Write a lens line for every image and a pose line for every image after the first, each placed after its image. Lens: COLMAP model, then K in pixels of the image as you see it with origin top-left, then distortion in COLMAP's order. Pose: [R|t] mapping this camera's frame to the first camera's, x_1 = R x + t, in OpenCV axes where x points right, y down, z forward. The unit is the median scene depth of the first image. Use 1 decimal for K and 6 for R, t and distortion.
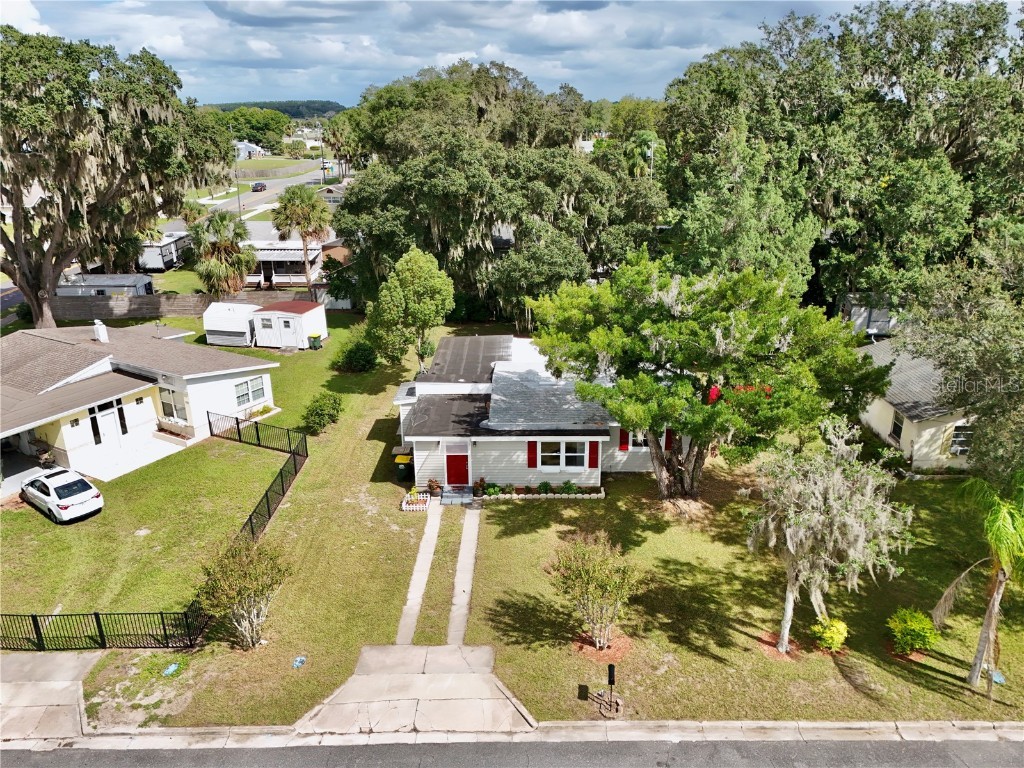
lens RADIAL K [[752.6, 0, 514.0], [0, 752.6, 390.5], [0, 0, 1]] dist [0.079516, -0.075288]
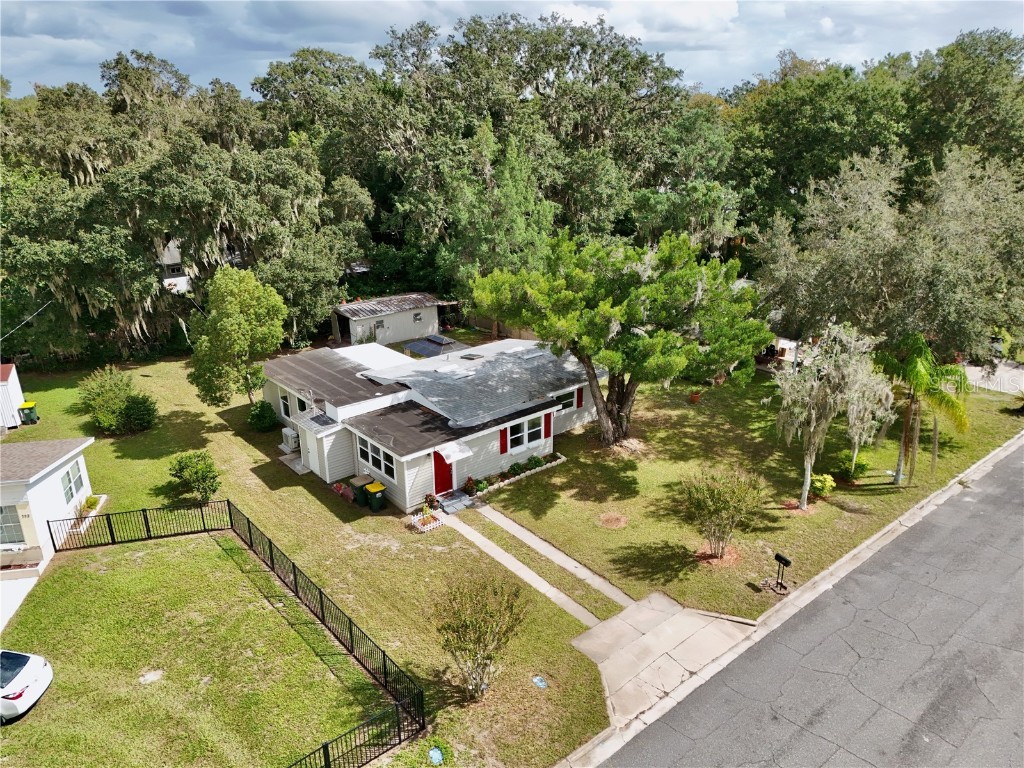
lens RADIAL K [[752.6, 0, 514.0], [0, 752.6, 390.5], [0, 0, 1]] dist [0.079516, -0.075288]
pose [[0.763233, -0.229542, 0.603975, -0.582547], [0.228410, 0.970263, 0.080112, -0.062515], [-0.604404, 0.076810, 0.792967, 0.165905]]
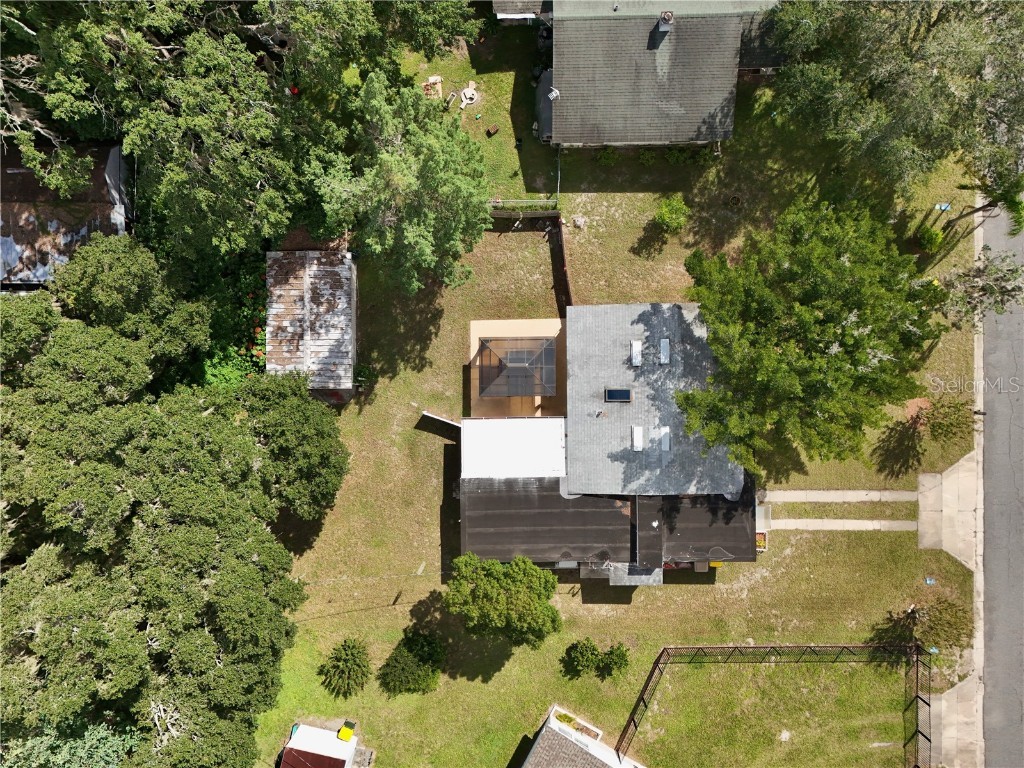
lens RADIAL K [[752.6, 0, 514.0], [0, 752.6, 390.5], [0, 0, 1]] dist [0.079516, -0.075288]
pose [[-0.023165, -0.999727, -0.003065, 0.142722], [0.359560, -0.011192, 0.933055, -1.221373], [-0.932834, 0.020512, 0.359722, 0.911718]]
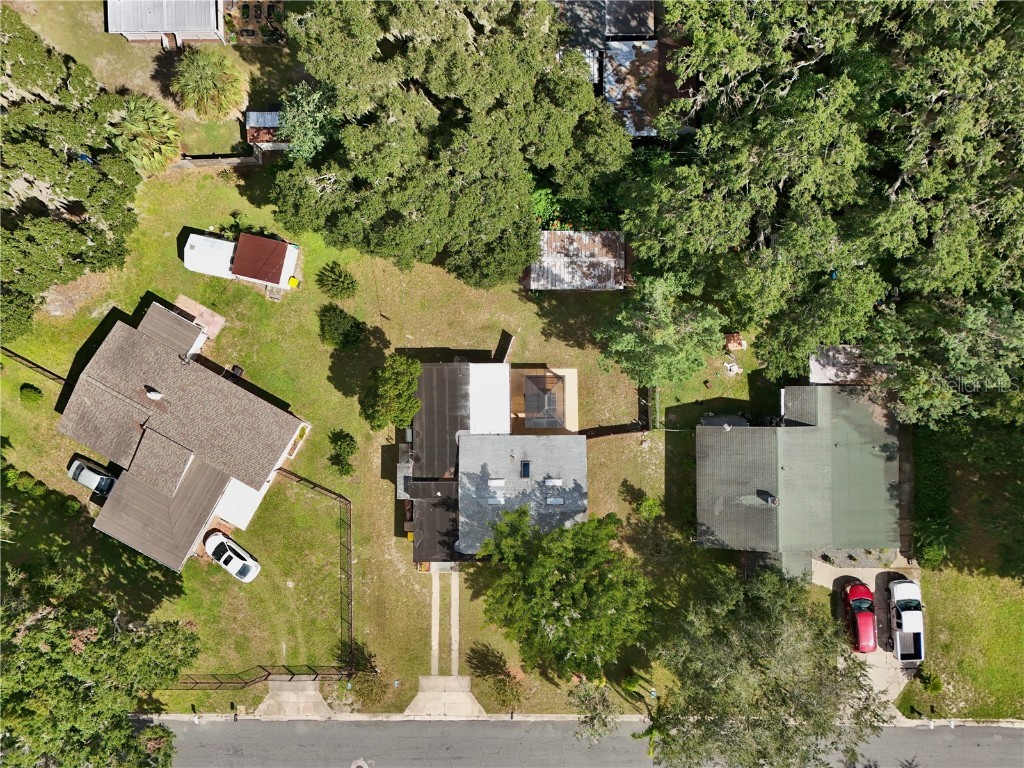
lens RADIAL K [[752.6, 0, 514.0], [0, 752.6, 390.5], [0, 0, 1]] dist [0.079516, -0.075288]
pose [[0.999797, -0.018871, -0.007028, 0.115910], [0.013207, 0.350986, 0.936288, -1.776693], [-0.015202, -0.936191, 0.351164, 0.738913]]
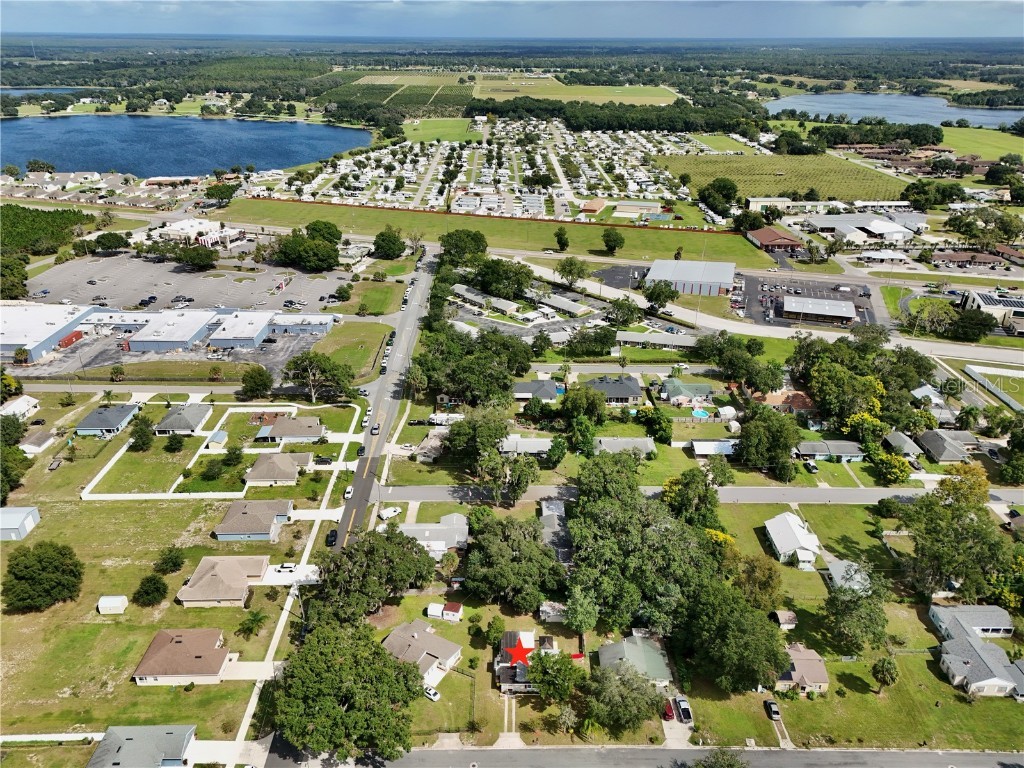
lens RADIAL K [[752.6, 0, 514.0], [0, 752.6, 390.5], [0, 0, 1]] dist [0.079516, -0.075288]
pose [[0.999836, 0.003463, 0.017779, -0.148916], [-0.005041, 0.995974, 0.089505, -2.314455], [-0.017398, -0.089580, 0.995828, -3.827158]]
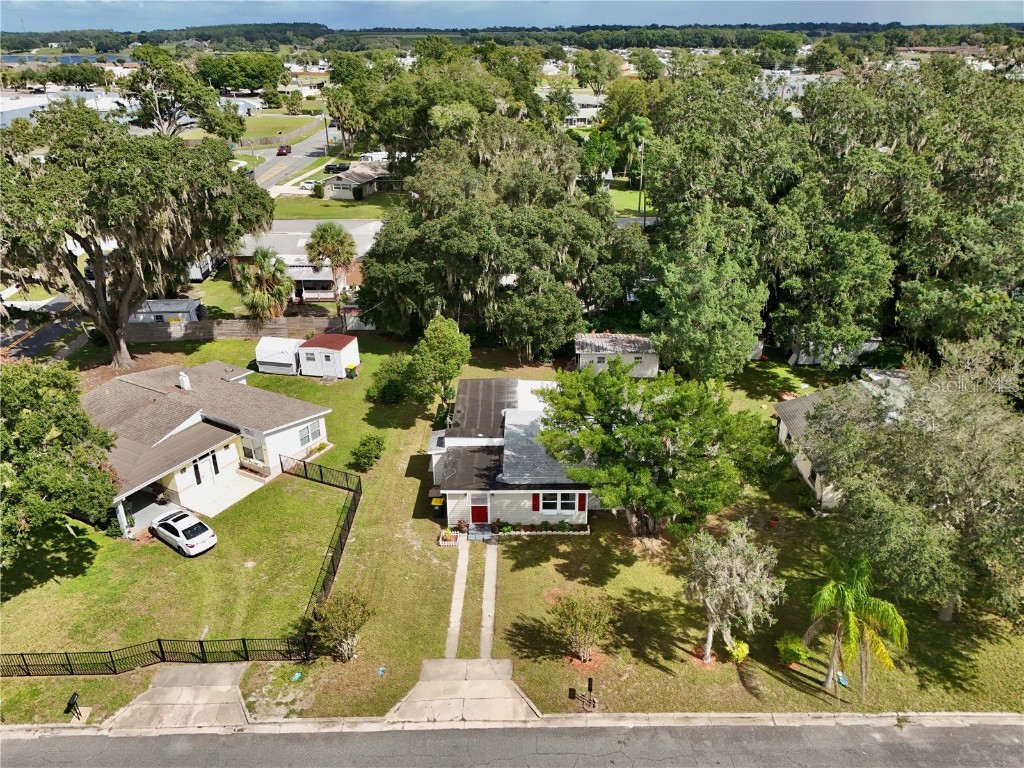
lens RADIAL K [[752.6, 0, 514.0], [0, 752.6, 390.5], [0, 0, 1]] dist [0.079516, -0.075288]
pose [[0.999976, -0.004169, 0.005595, -0.021386], [0.003652, 0.995992, 0.089363, -0.233228], [-0.005945, -0.089340, 0.995983, -0.313698]]
